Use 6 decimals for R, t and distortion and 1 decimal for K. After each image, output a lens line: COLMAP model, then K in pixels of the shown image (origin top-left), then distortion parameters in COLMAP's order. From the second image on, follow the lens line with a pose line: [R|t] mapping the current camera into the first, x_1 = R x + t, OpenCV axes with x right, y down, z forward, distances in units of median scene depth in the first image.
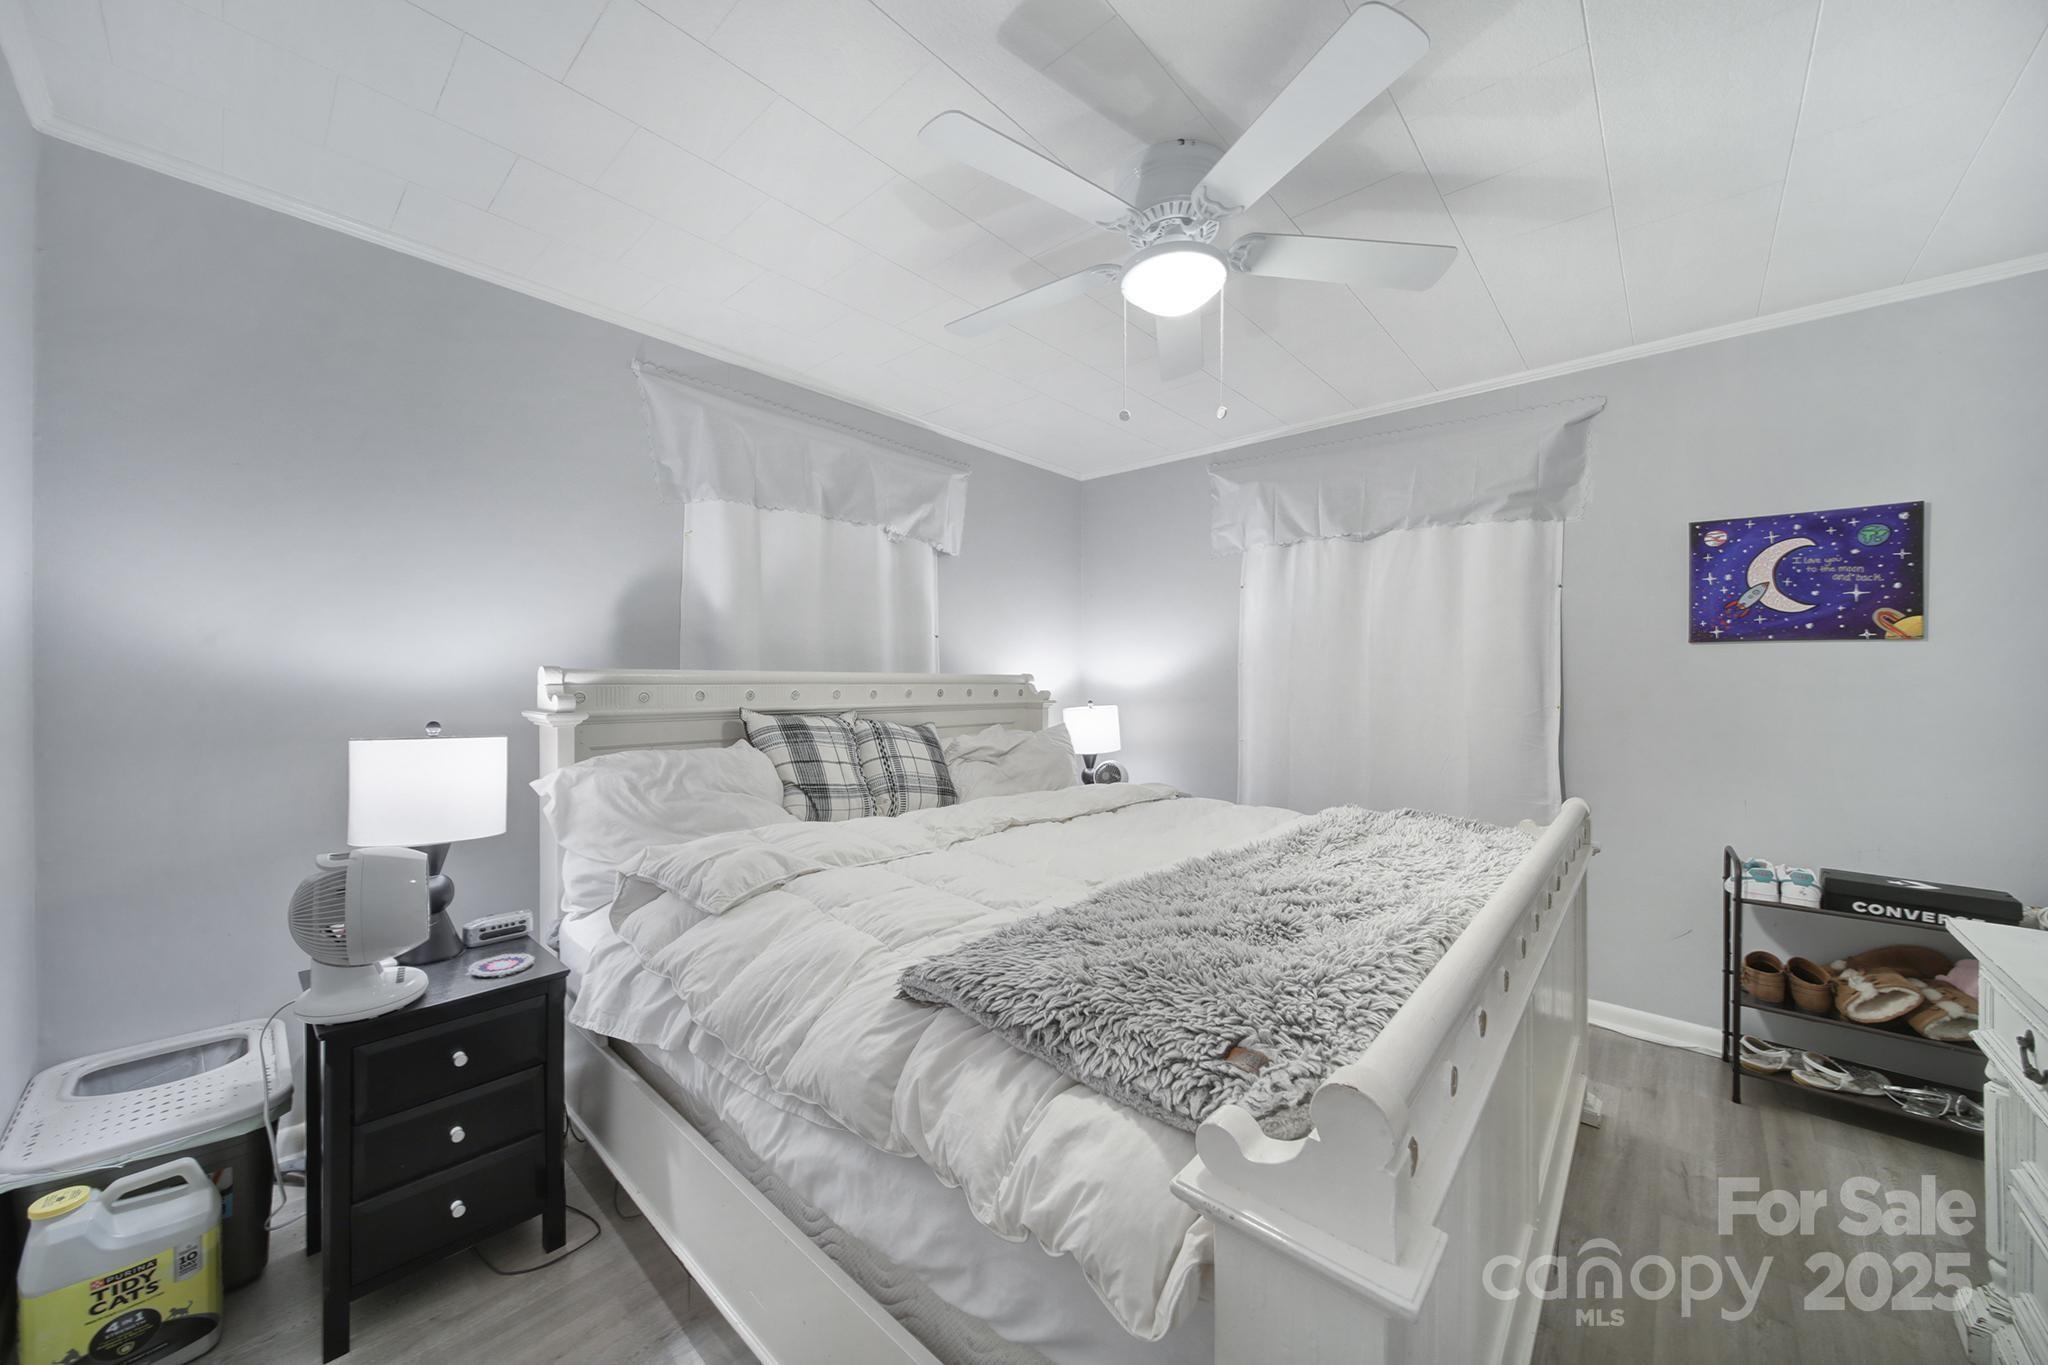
lens RADIAL K [[721.4, 0, 1030.3], [0, 721.4, 680.5], [0, 0, 1]] dist [-0.000369, -0.000134]
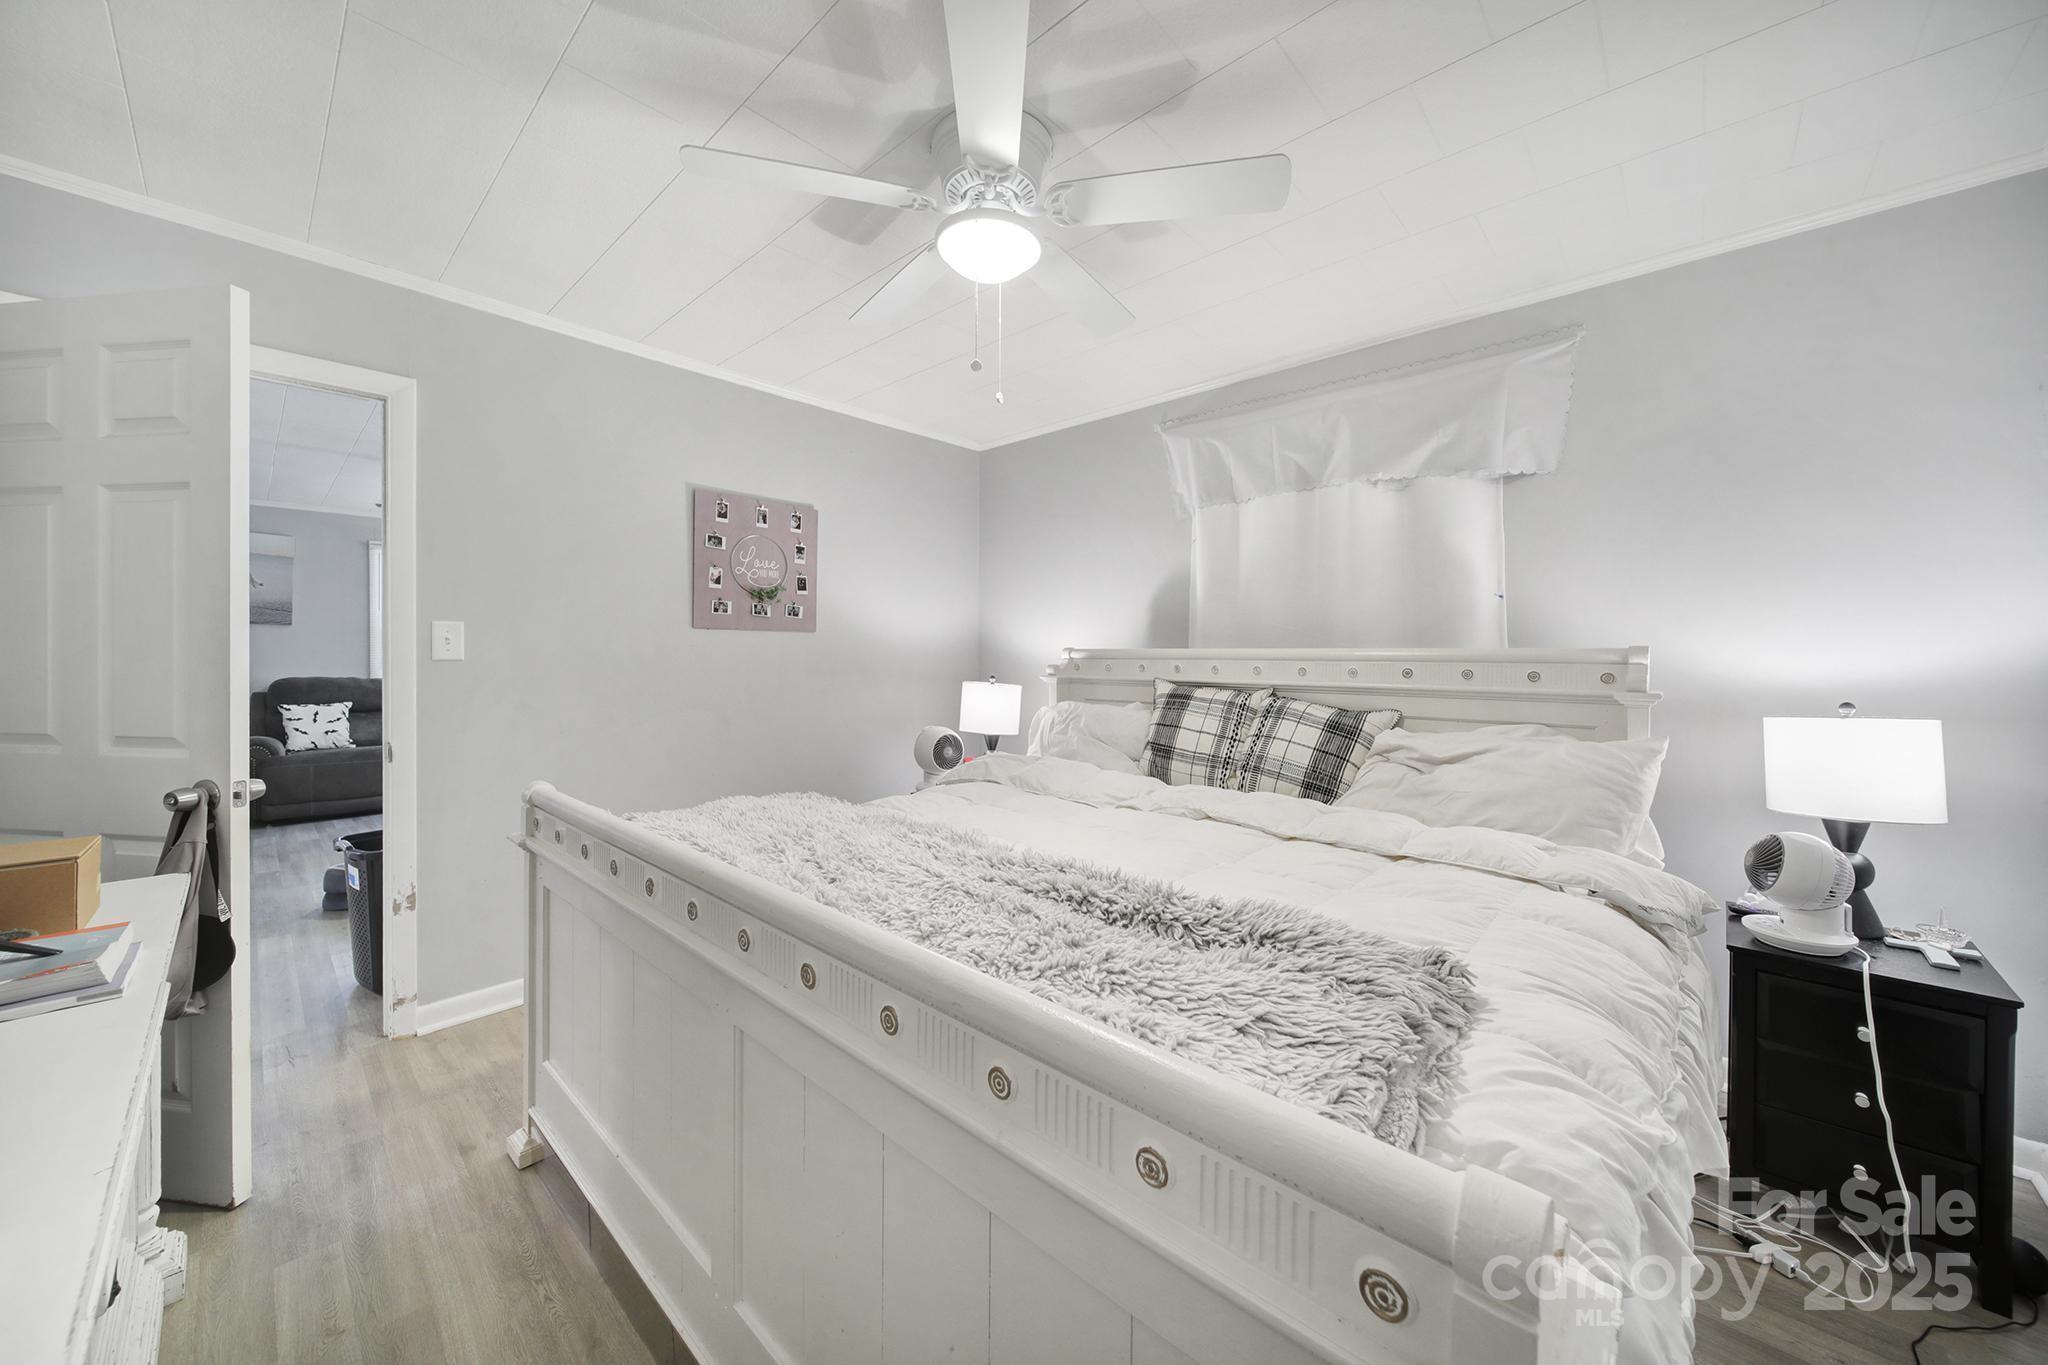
lens RADIAL K [[726.1, 0, 1010.2], [0, 726.1, 658.8], [0, 0, 1]] dist [0.000258, 0.000097]
pose [[-0.018160, 0.006804, -0.999812, 0.767405], [0.000519, 0.999977, 0.006795, -0.004136], [0.999835, -0.000396, -0.018163, 0.667612]]
